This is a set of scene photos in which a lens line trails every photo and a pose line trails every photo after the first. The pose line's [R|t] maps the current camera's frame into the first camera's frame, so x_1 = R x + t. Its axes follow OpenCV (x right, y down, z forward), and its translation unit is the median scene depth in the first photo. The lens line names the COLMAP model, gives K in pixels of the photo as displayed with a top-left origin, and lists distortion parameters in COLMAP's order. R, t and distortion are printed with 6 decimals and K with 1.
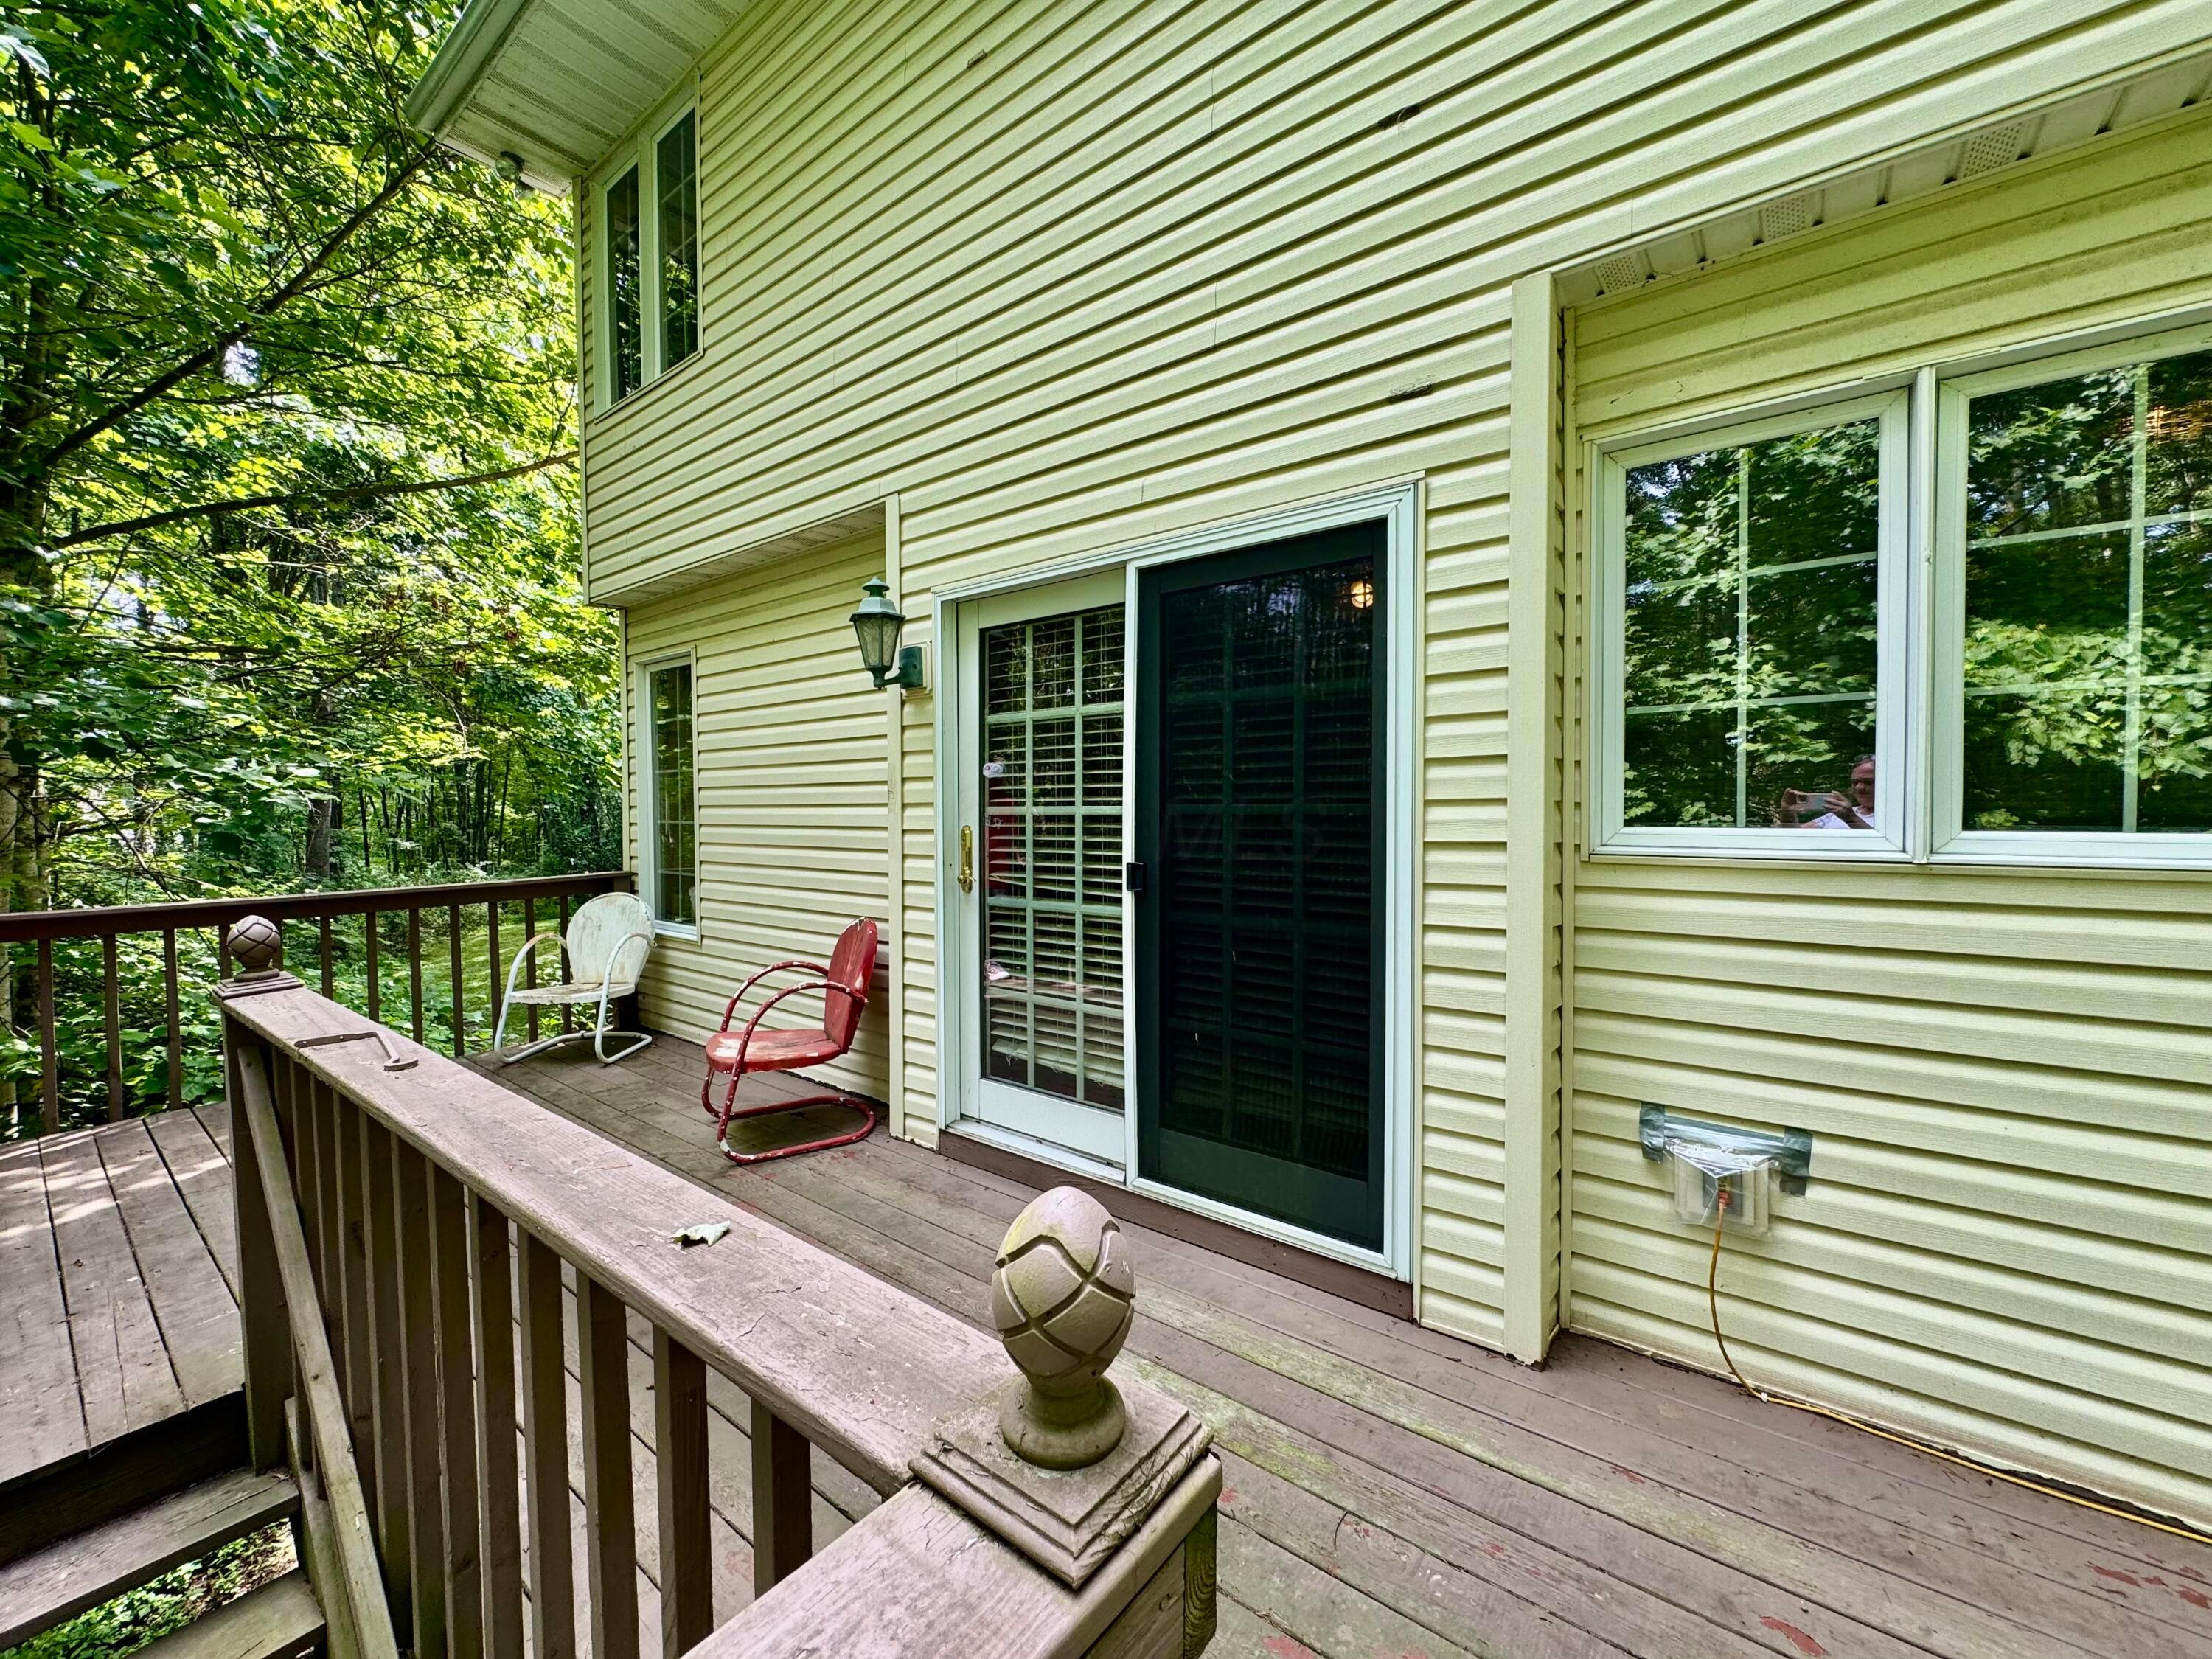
lens RADIAL K [[889.2, 0, 1106.0], [0, 889.2, 829.5], [0, 0, 1]] dist [0.001530, 0.000403]
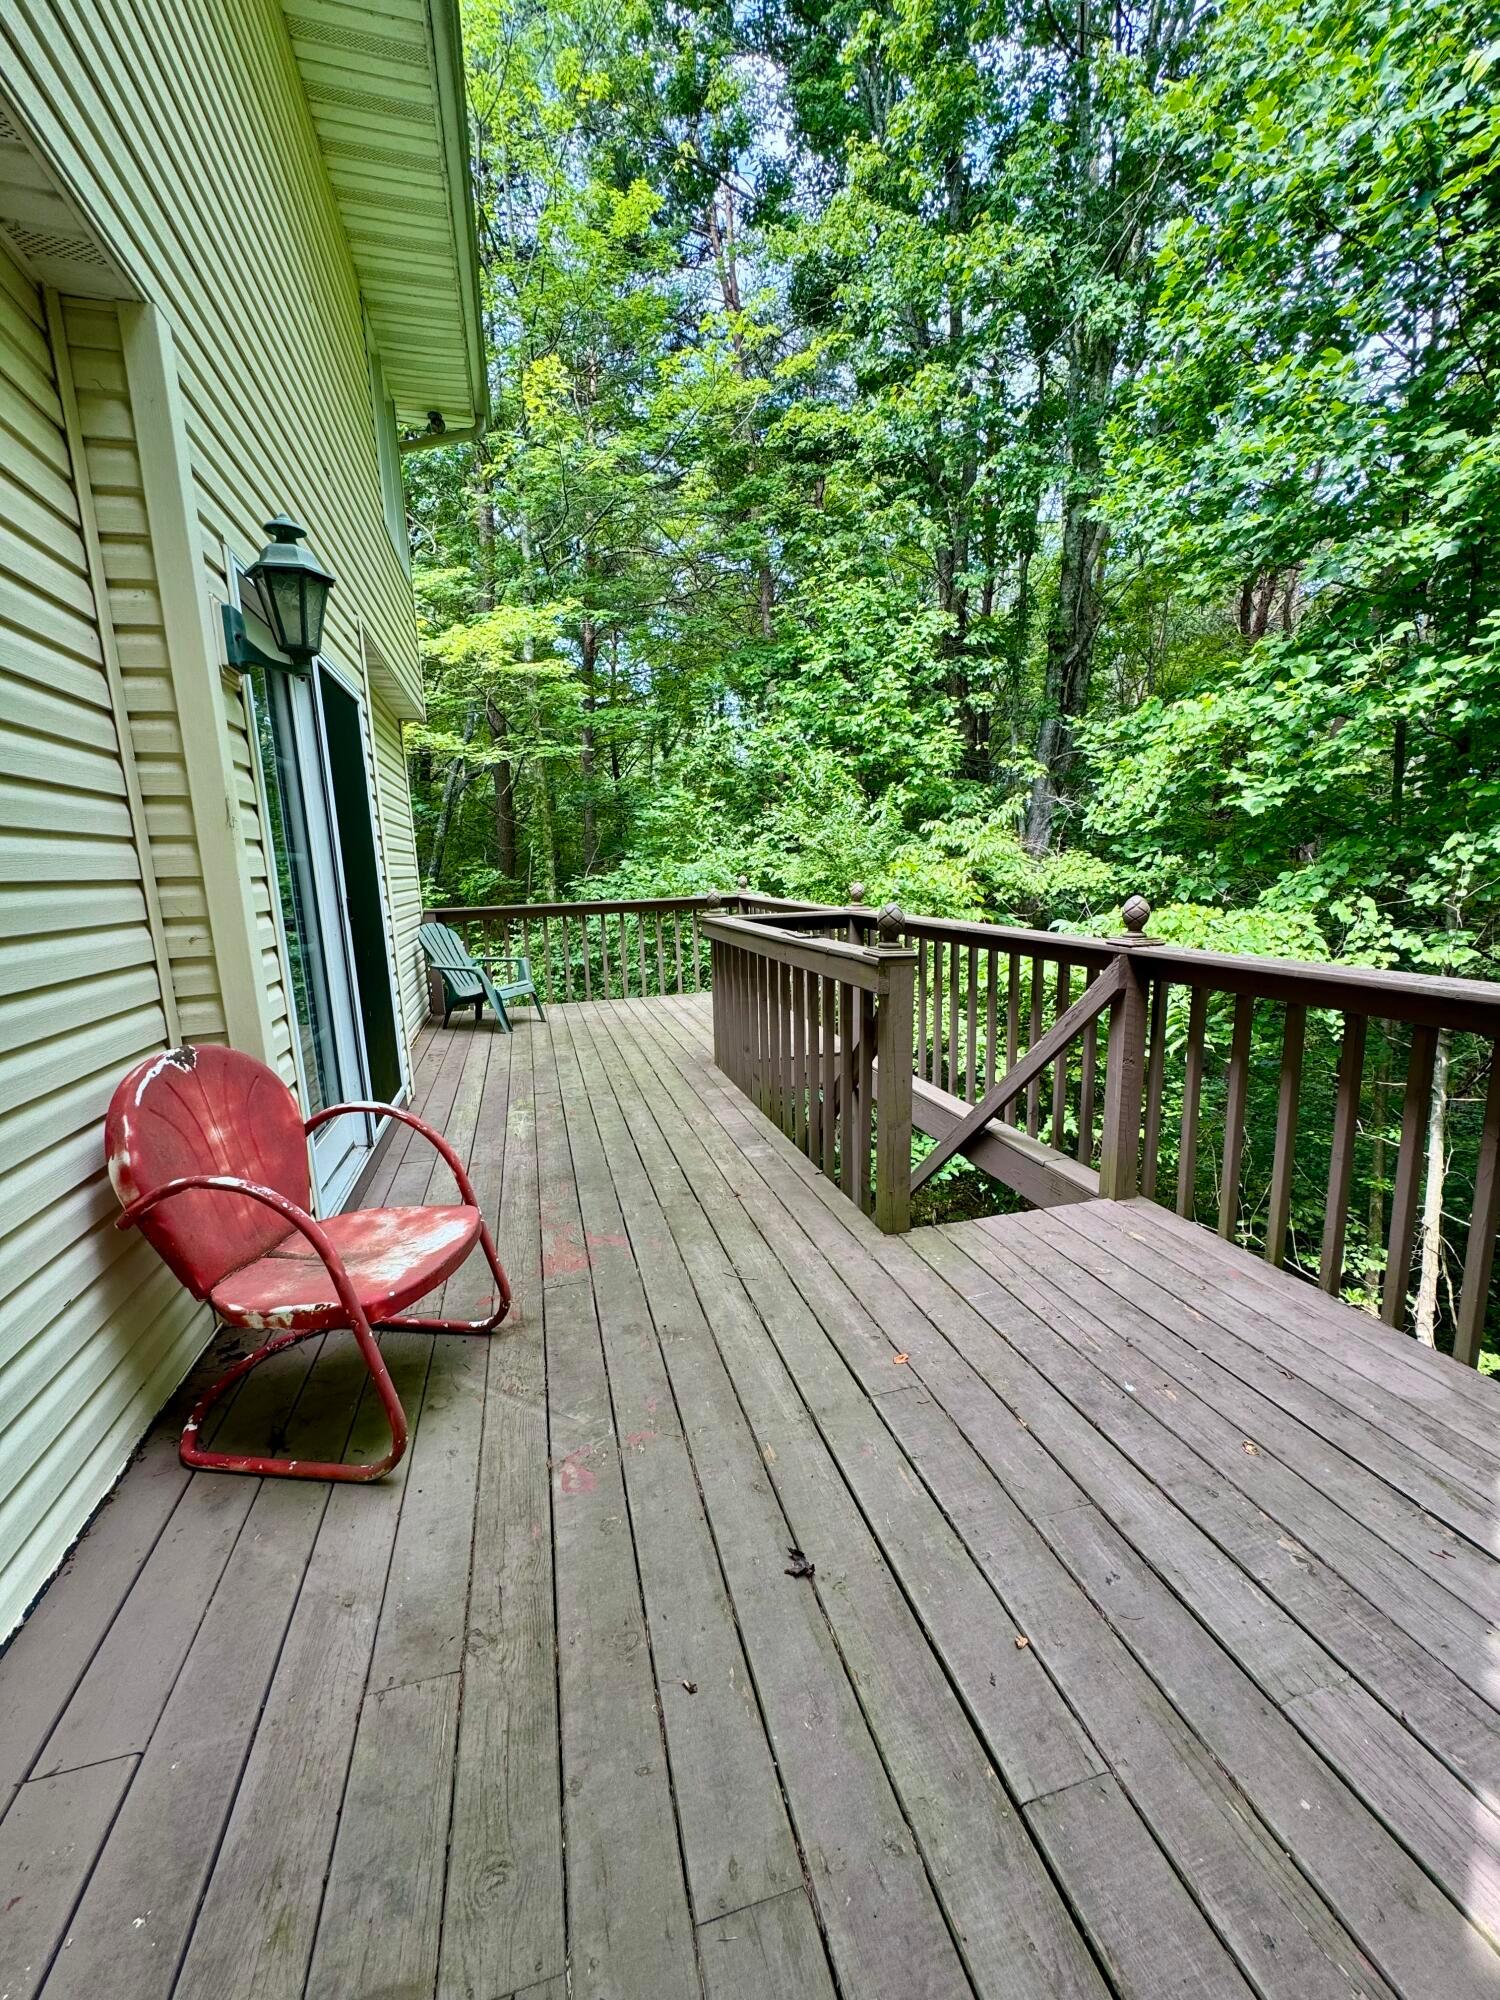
lens RADIAL K [[804.0, 0, 750.0], [0, 804.0, 1000.0], [0, 0, 1]] dist [0.001530, 0.000403]
pose [[-0.804101, -0.059808, 0.591477, -1.719271], [0.066029, 0.979786, 0.188839, -0.000314], [-0.590814, 0.190900, -0.783898, 2.401779]]
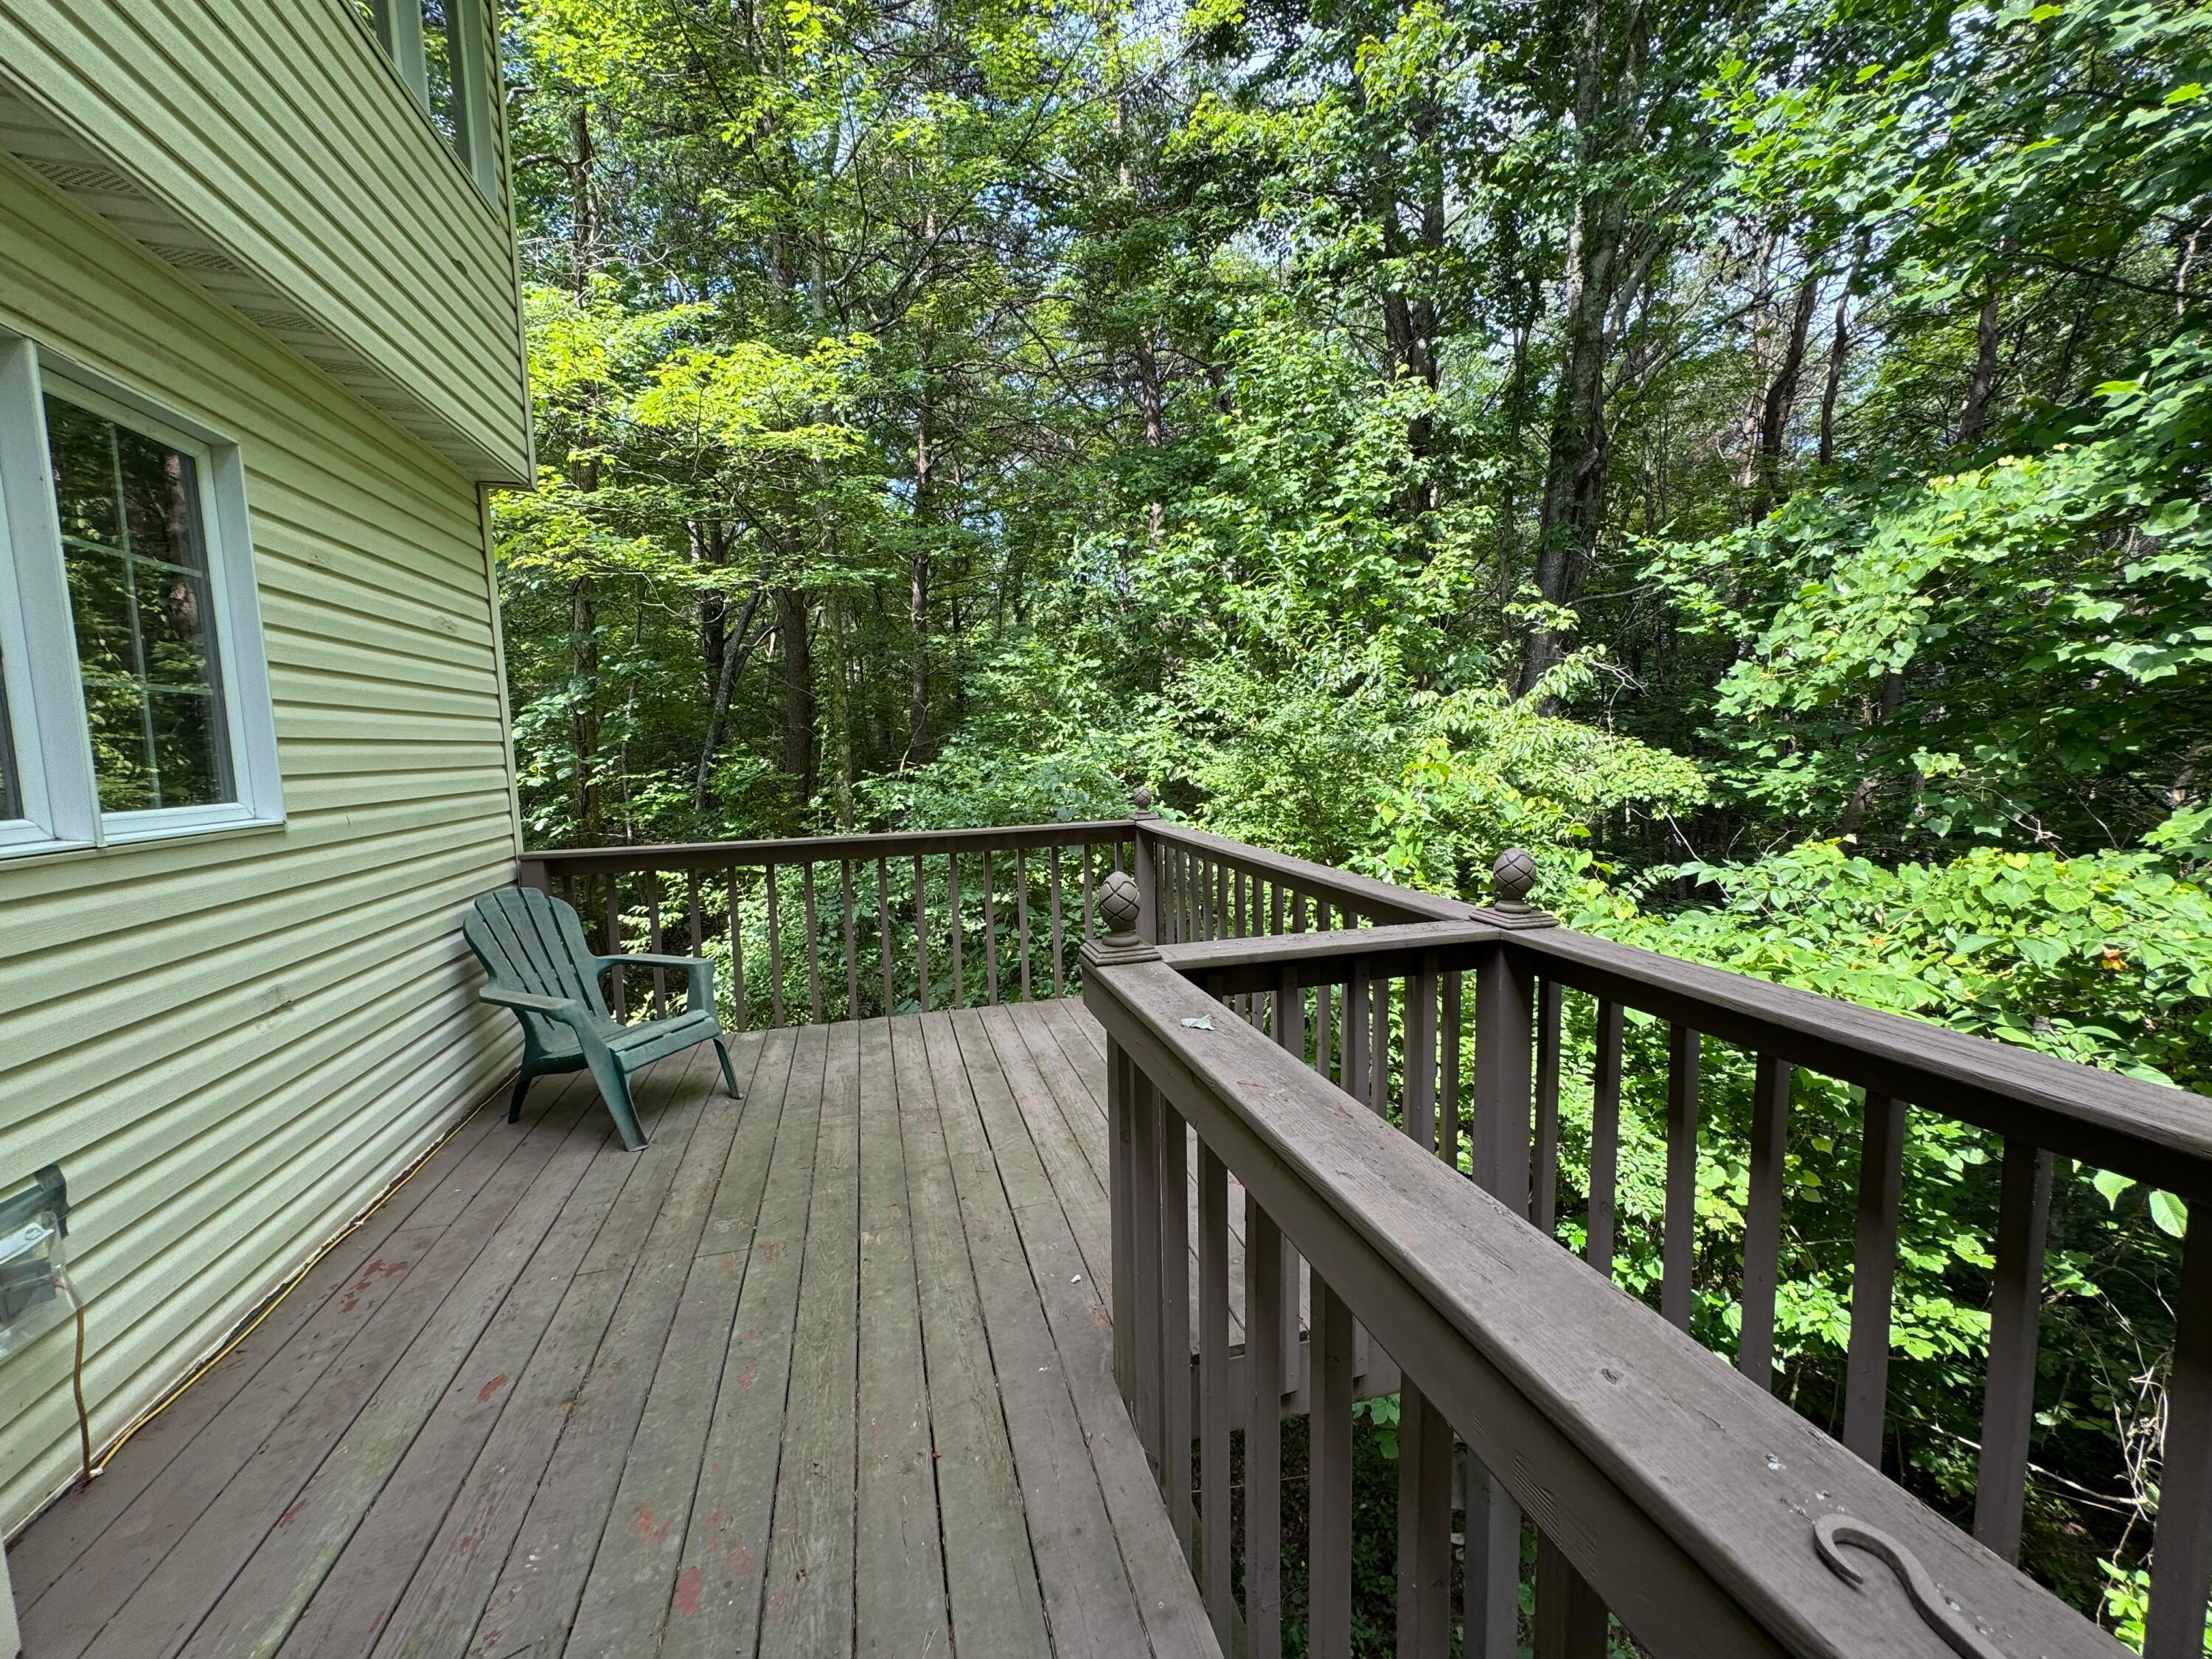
lens RADIAL K [[889.2, 0, 1106.0], [0, 889.2, 829.5], [0, 0, 1]] dist [0.001530, 0.000403]
pose [[-0.800681, -0.025111, 0.598564, -0.596594], [0.059697, 0.990804, 0.121422, -0.036738], [-0.596109, 0.132953, -0.791819, 1.087261]]
